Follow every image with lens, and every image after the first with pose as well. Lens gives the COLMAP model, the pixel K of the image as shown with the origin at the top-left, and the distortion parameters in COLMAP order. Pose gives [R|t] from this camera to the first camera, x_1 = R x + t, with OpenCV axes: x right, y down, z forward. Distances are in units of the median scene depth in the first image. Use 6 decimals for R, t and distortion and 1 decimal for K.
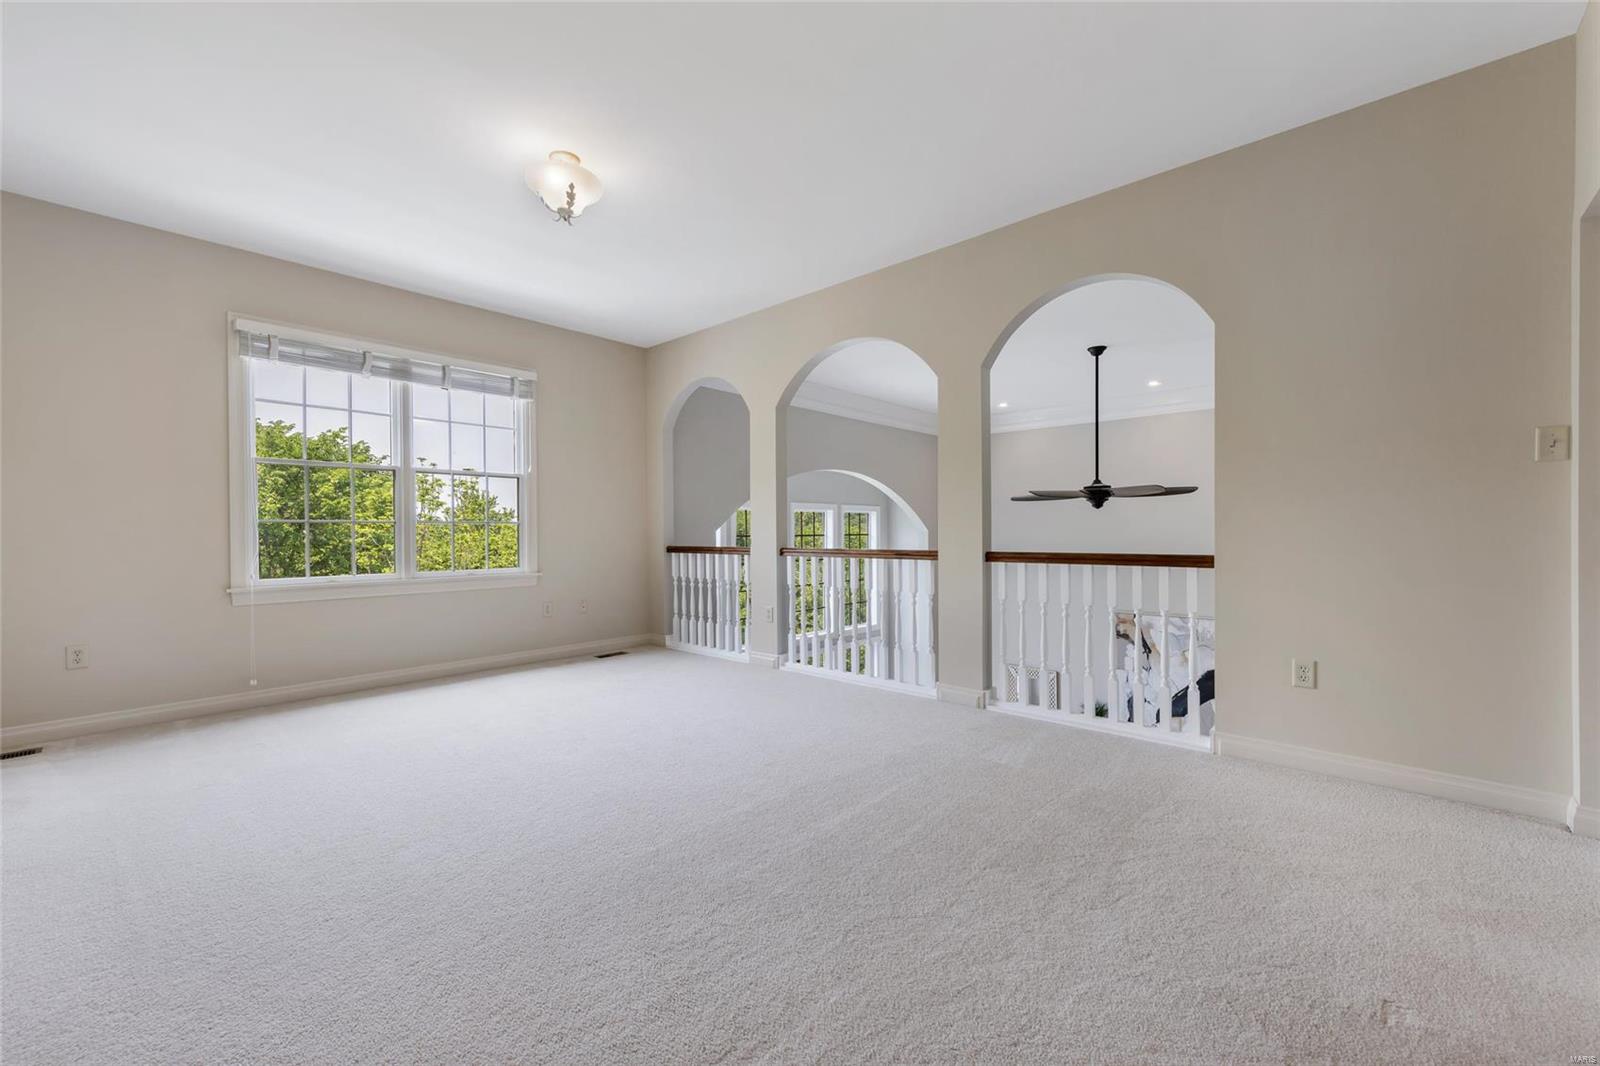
lens RADIAL K [[632.0, 0, 808.7], [0, 632.0, 526.2], [0, 0, 1]] dist [0.002434, -0.000647]
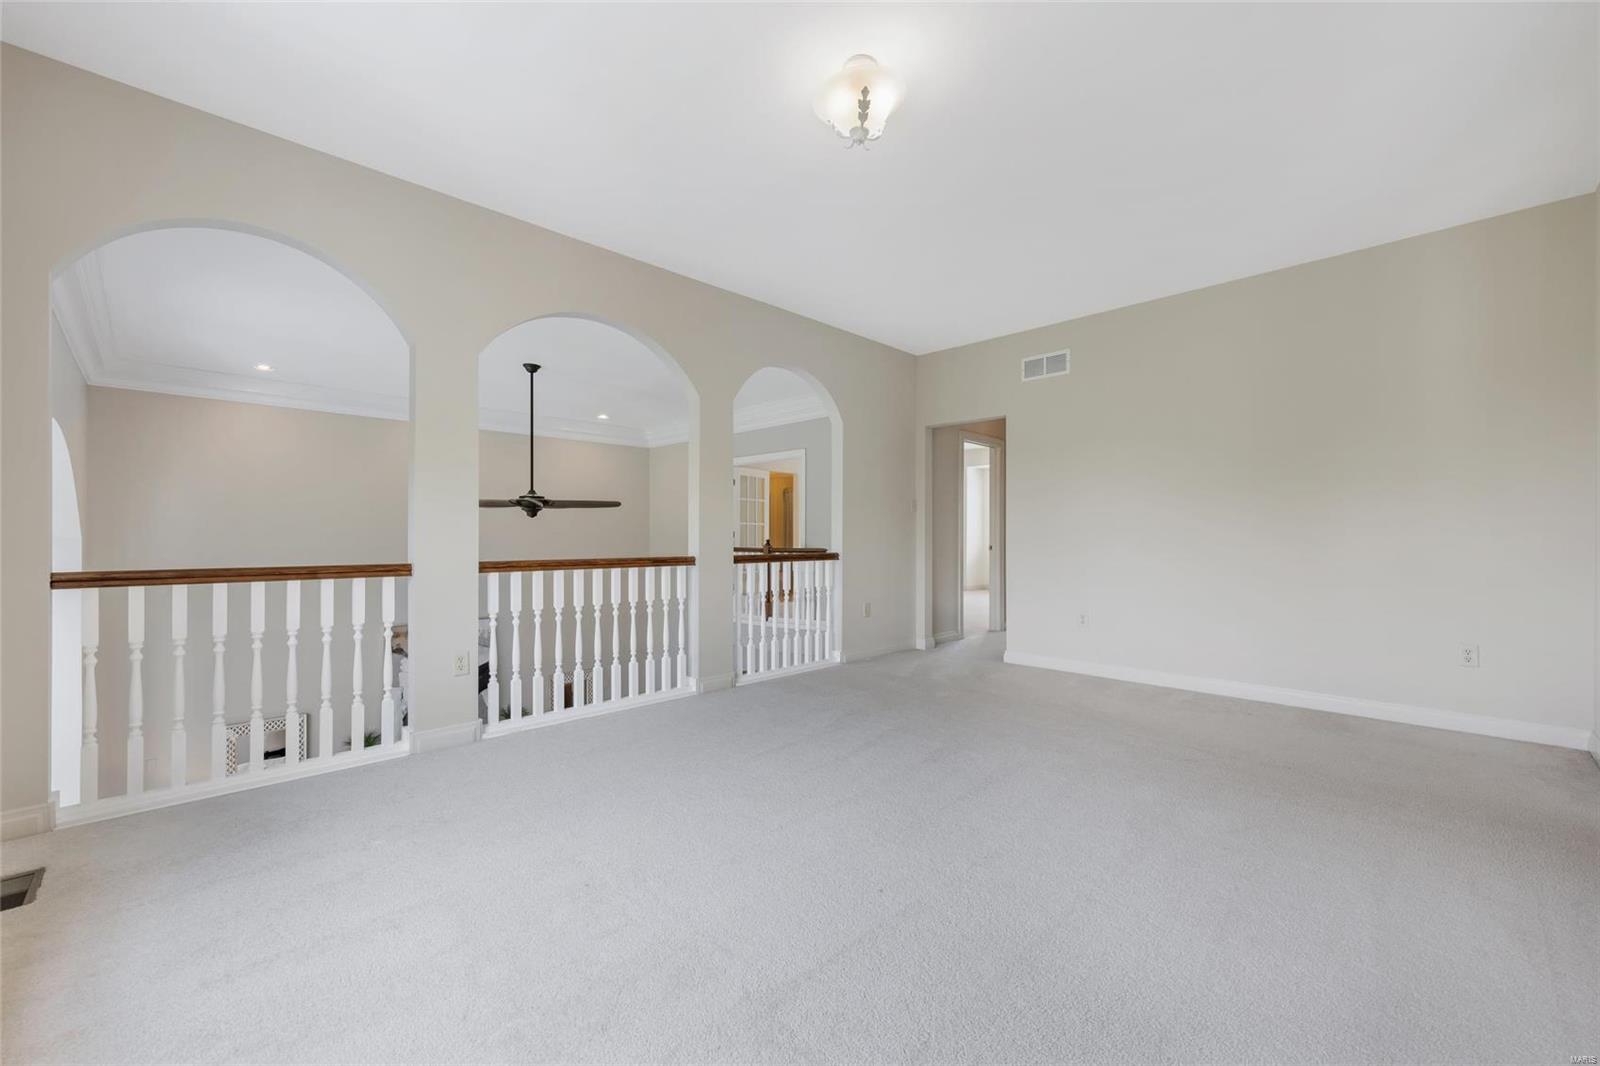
lens RADIAL K [[632.0, 0, 788.8], [0, 632.0, 540.8], [0, 0, 1]] dist [0.002434, -0.000647]
pose [[0.085731, 0.001525, 0.996317, -0.752447], [-0.008586, 0.999963, -0.000792, 0.010308], [-0.996281, -0.008486, 0.085741, 0.653599]]
